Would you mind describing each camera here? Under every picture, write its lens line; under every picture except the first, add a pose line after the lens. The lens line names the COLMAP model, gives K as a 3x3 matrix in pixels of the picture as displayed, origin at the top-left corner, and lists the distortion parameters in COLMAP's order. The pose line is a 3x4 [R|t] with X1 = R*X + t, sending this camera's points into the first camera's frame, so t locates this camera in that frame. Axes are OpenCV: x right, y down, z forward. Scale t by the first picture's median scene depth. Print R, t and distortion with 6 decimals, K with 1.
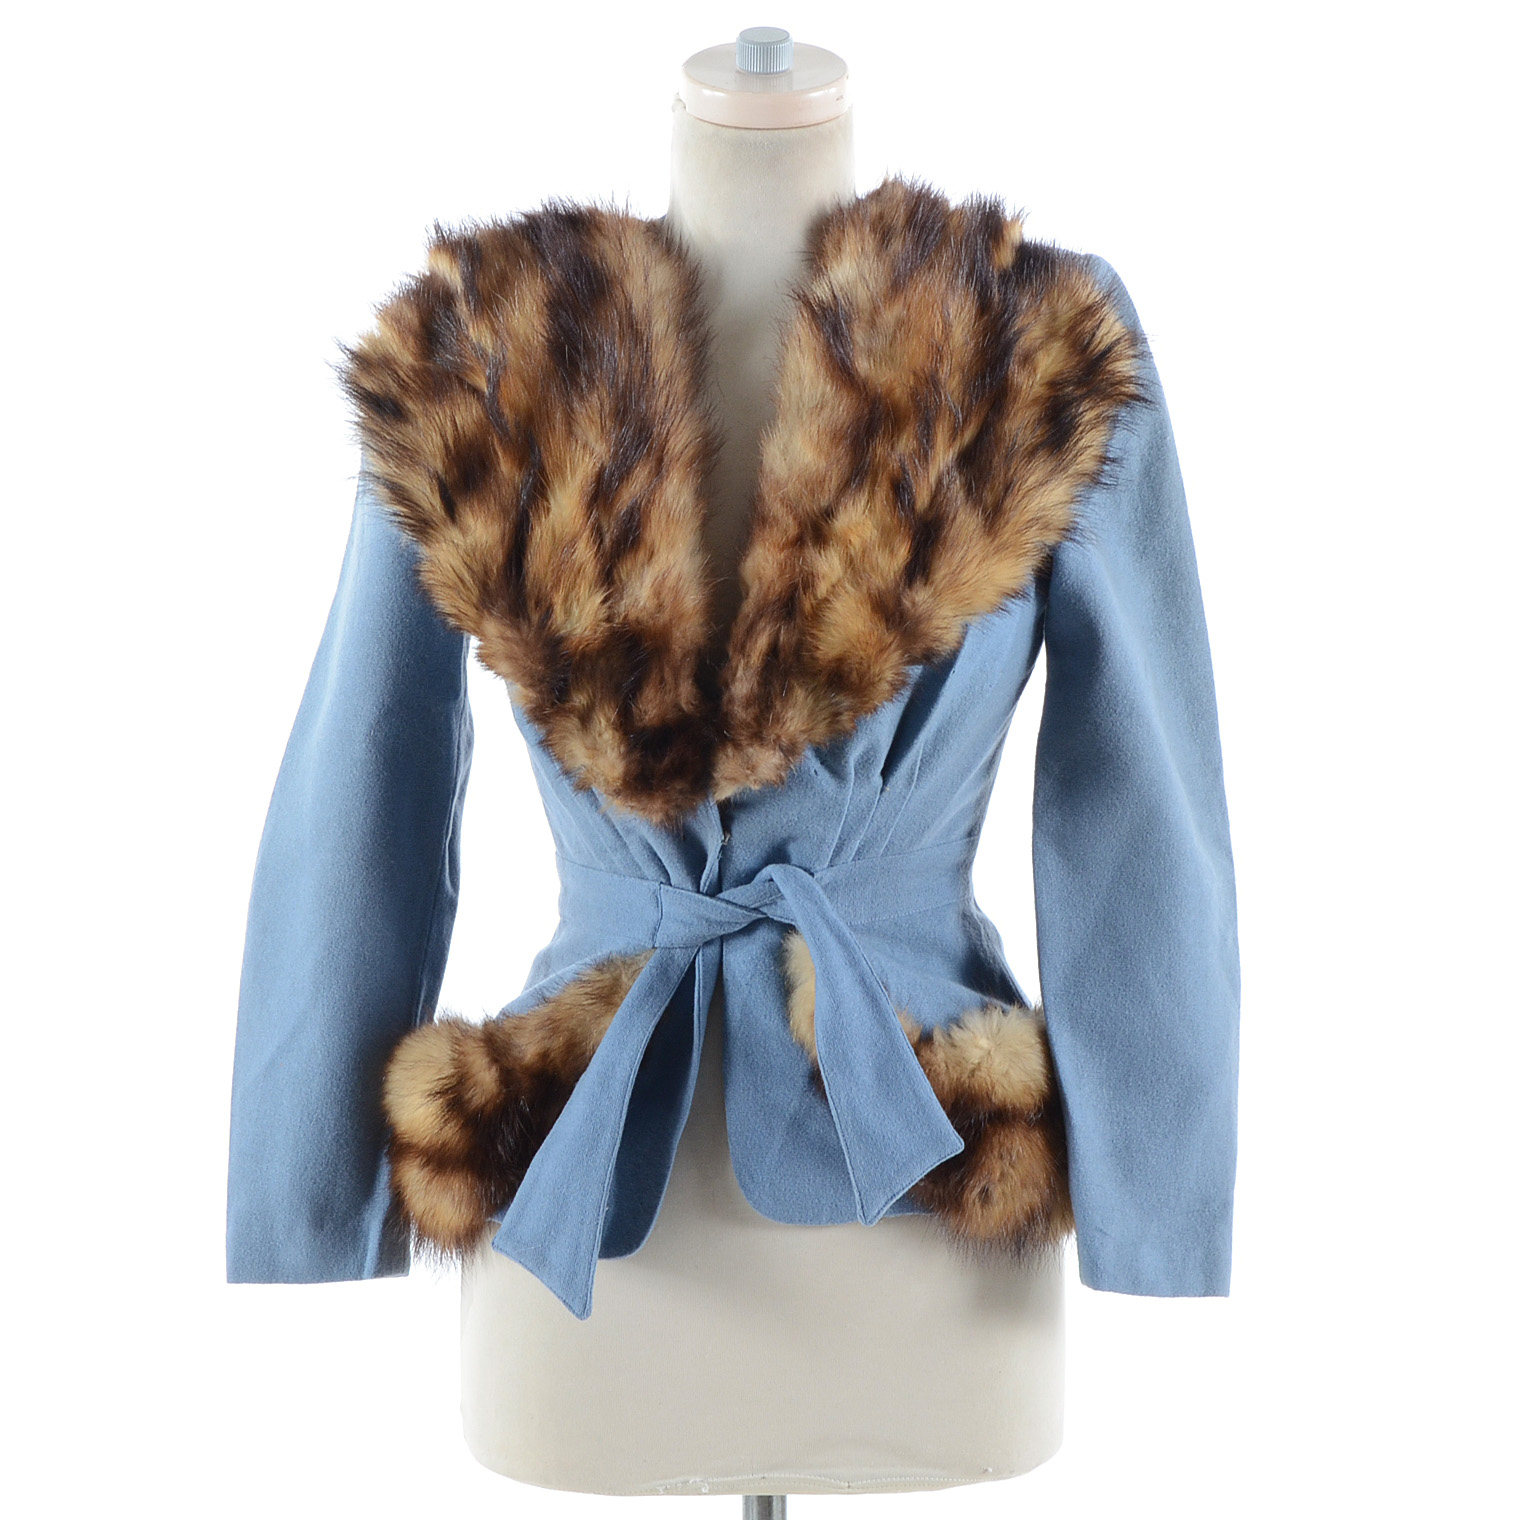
lens RADIAL K [[5573.7, 0, 763.1], [0, 5573.7, 759.3], [0, 0, 1]] dist [0.201645, 0.000000]
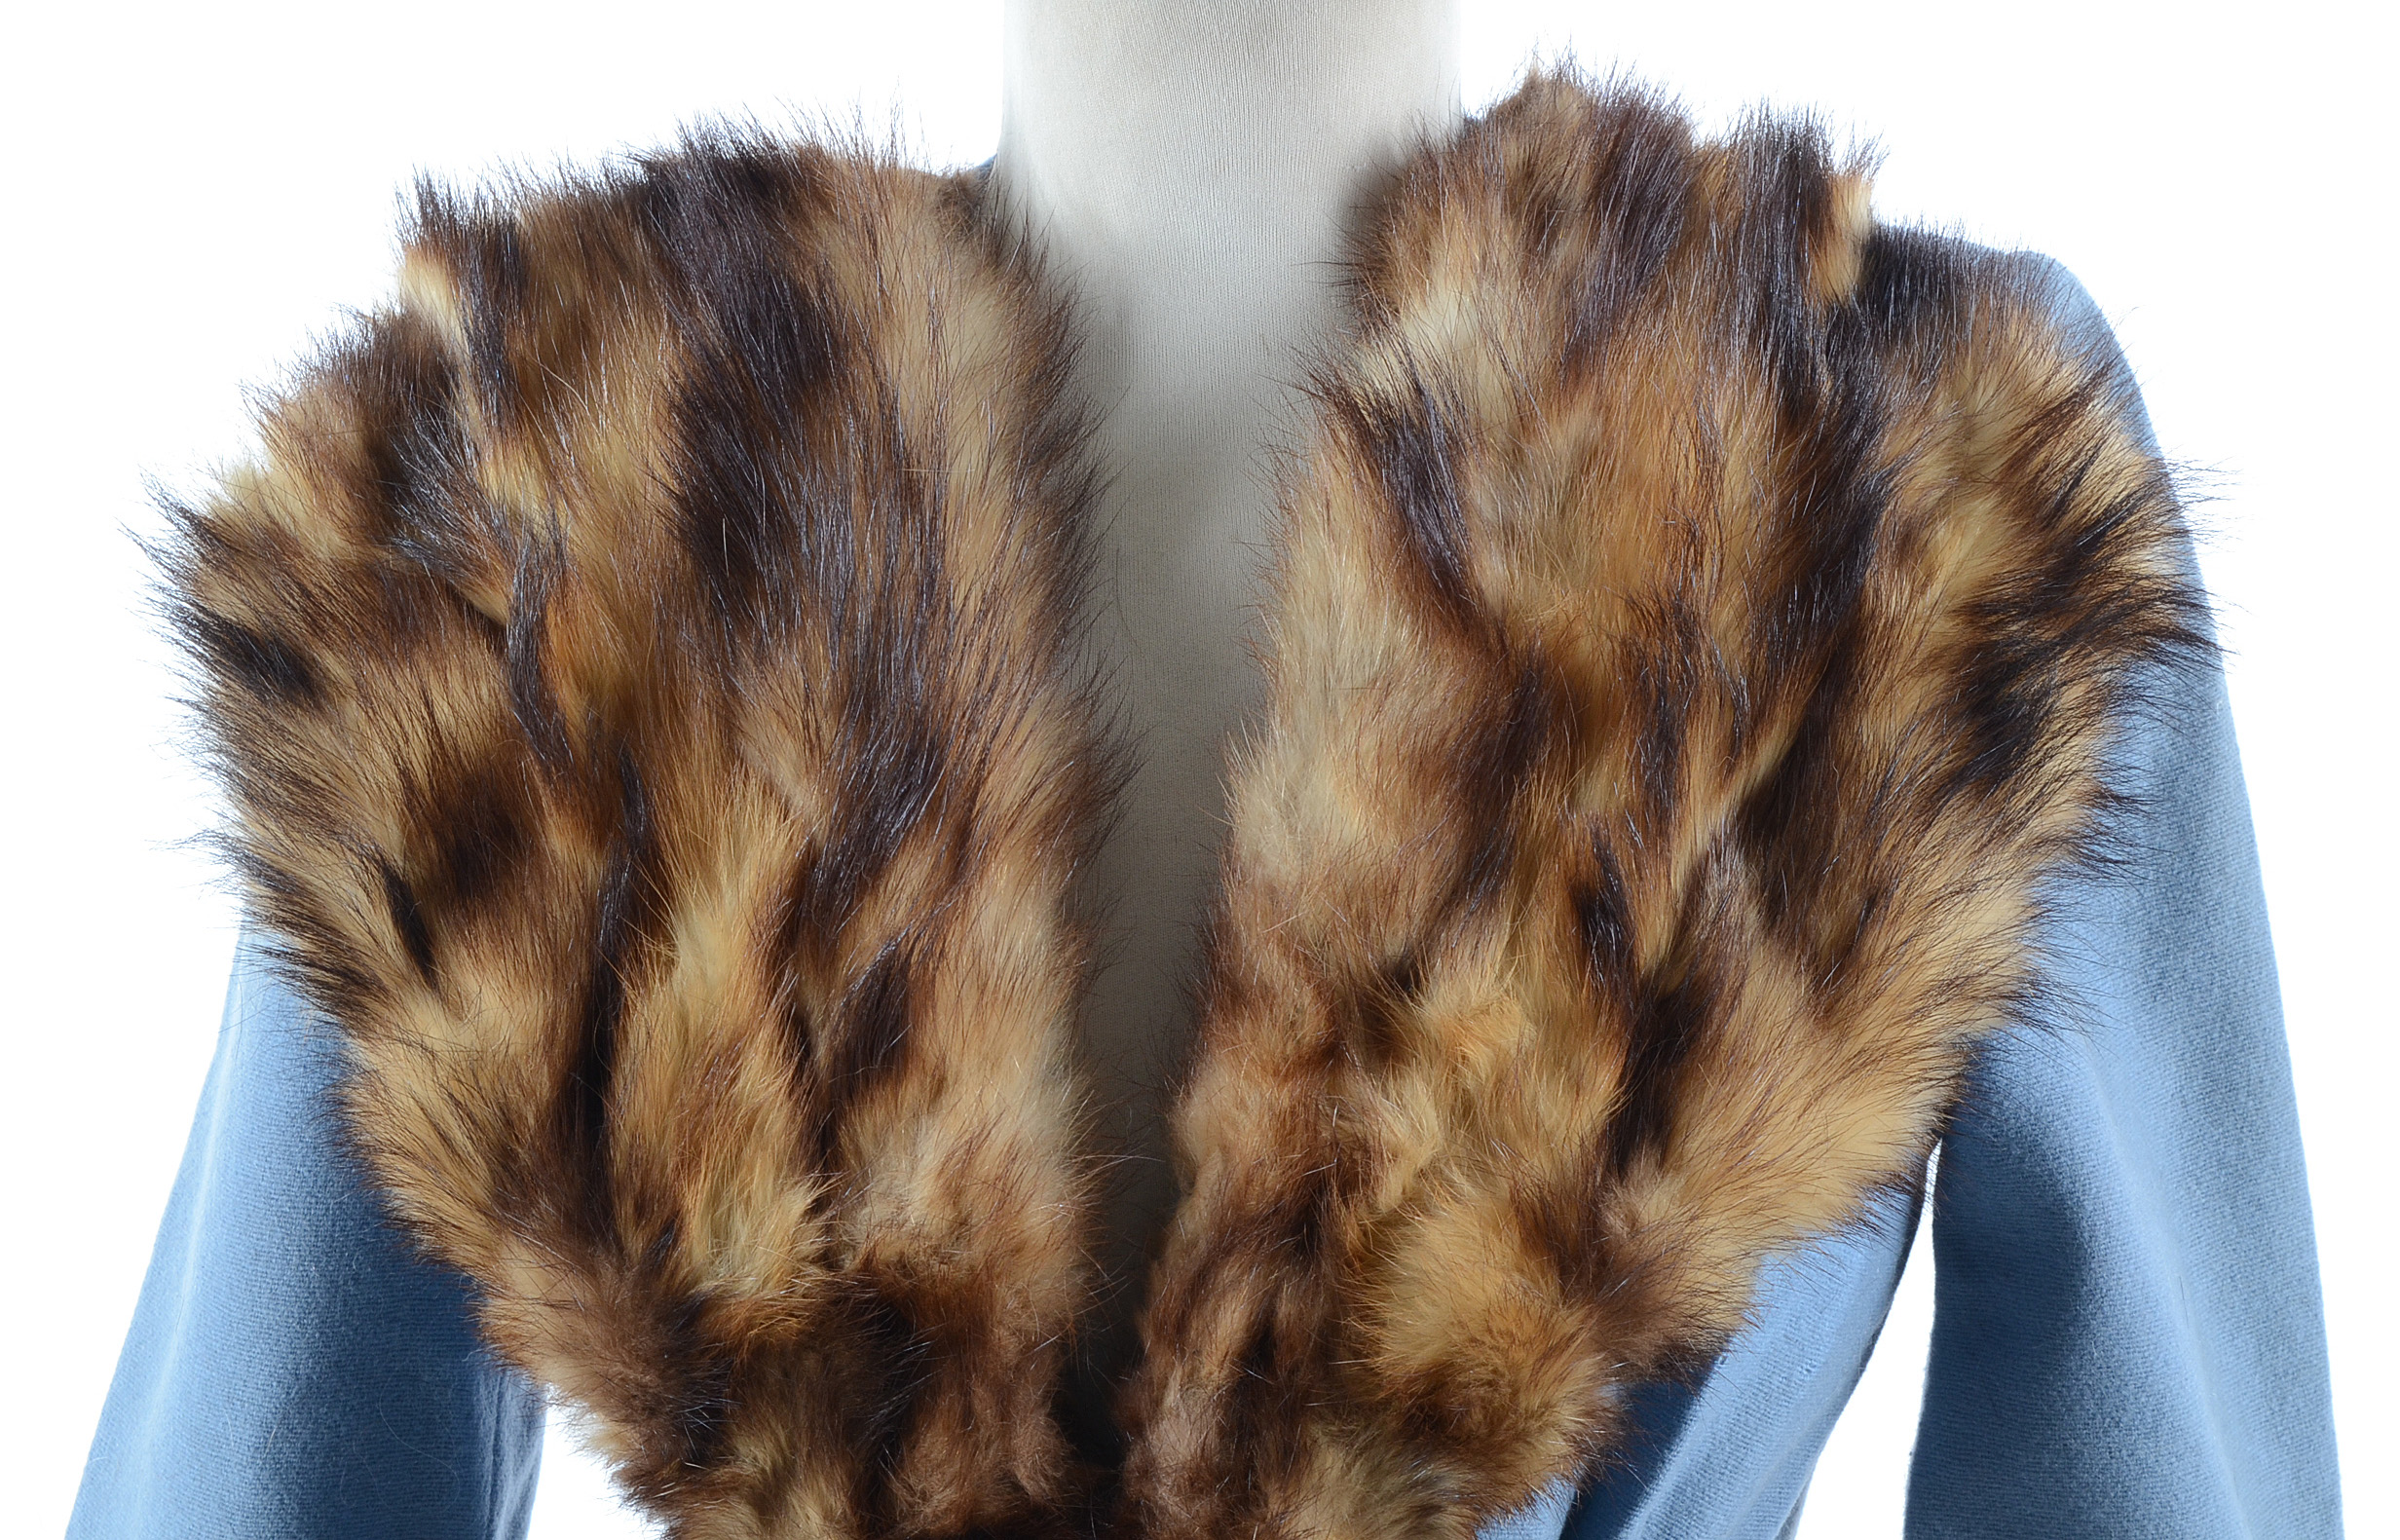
lens RADIAL K [[4749.1, 0, 1193.7], [0, 4749.1, 771.6], [0, 0, 1]] dist [0.078715, 0.000000]
pose [[0.999992, 0.000499, -0.004090, -0.001385], [-0.000206, 0.997455, 0.071294, -0.079407], [0.004115, -0.071293, 0.997447, 0.665312]]
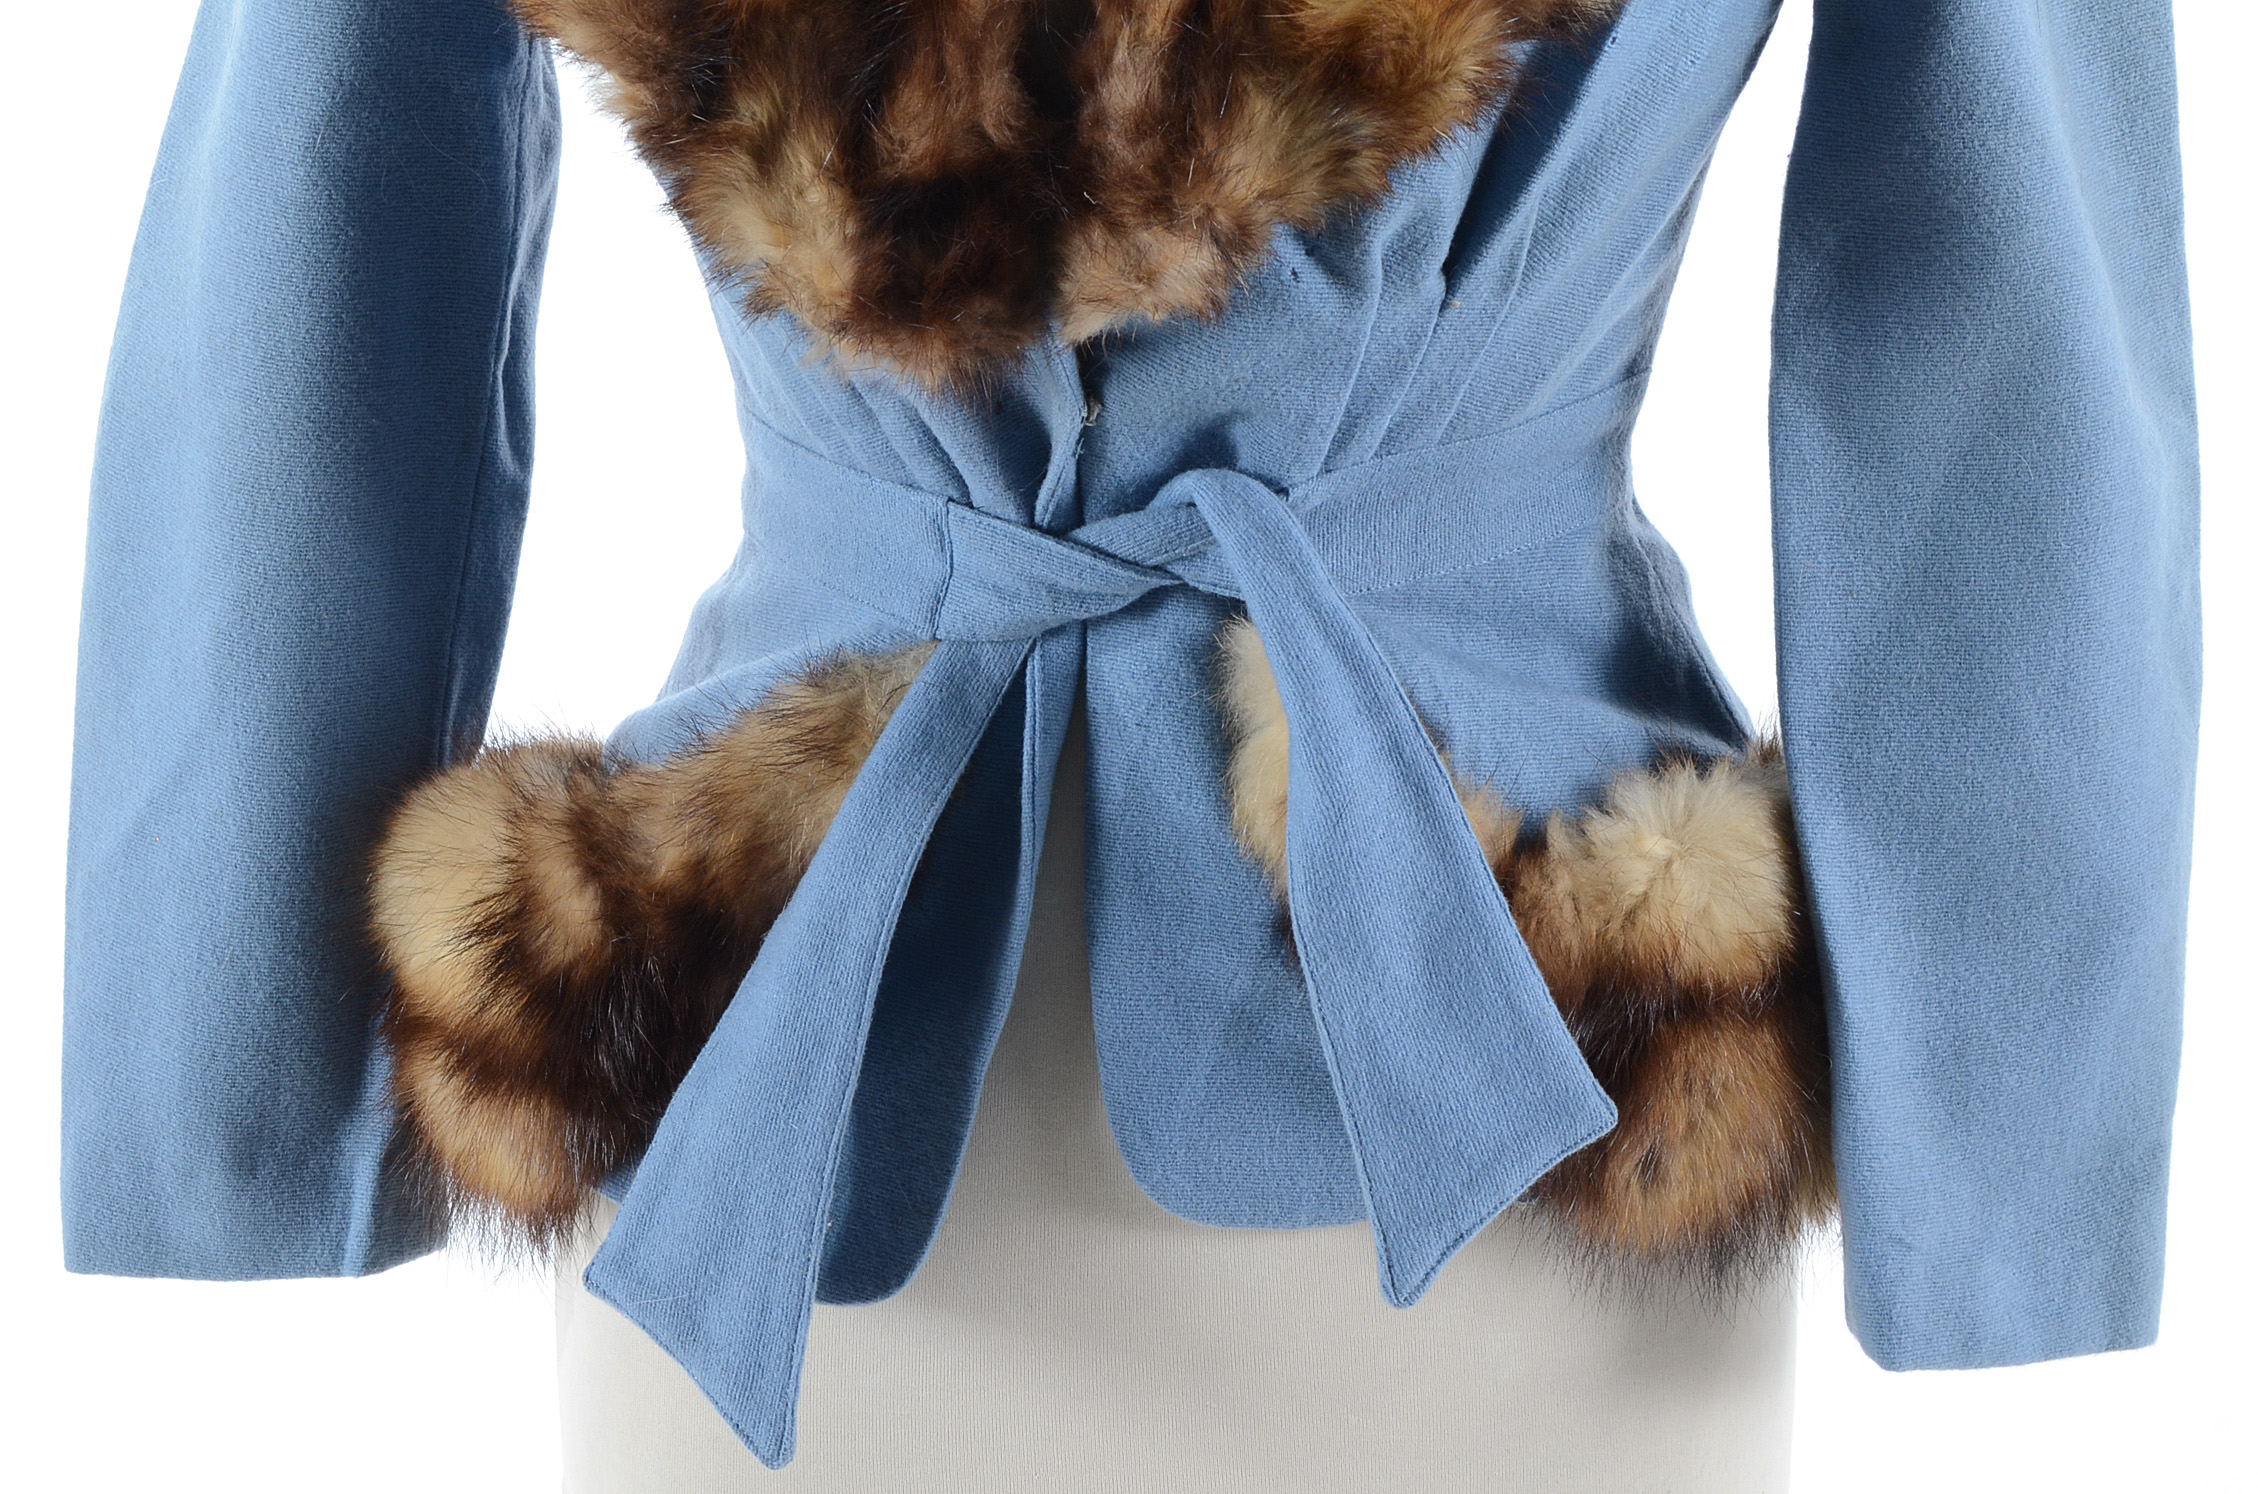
lens RADIAL K [[5249.2, 0, 1122.6], [0, 5249.2, 747.0], [0, 0, 1]] dist [0.089353, 0.000000]
pose [[0.999766, 0.006932, -0.020482, 0.004557], [-0.002493, 0.977853, 0.209277, -0.047201], [0.021479, -0.209177, 0.977642, 0.579252]]
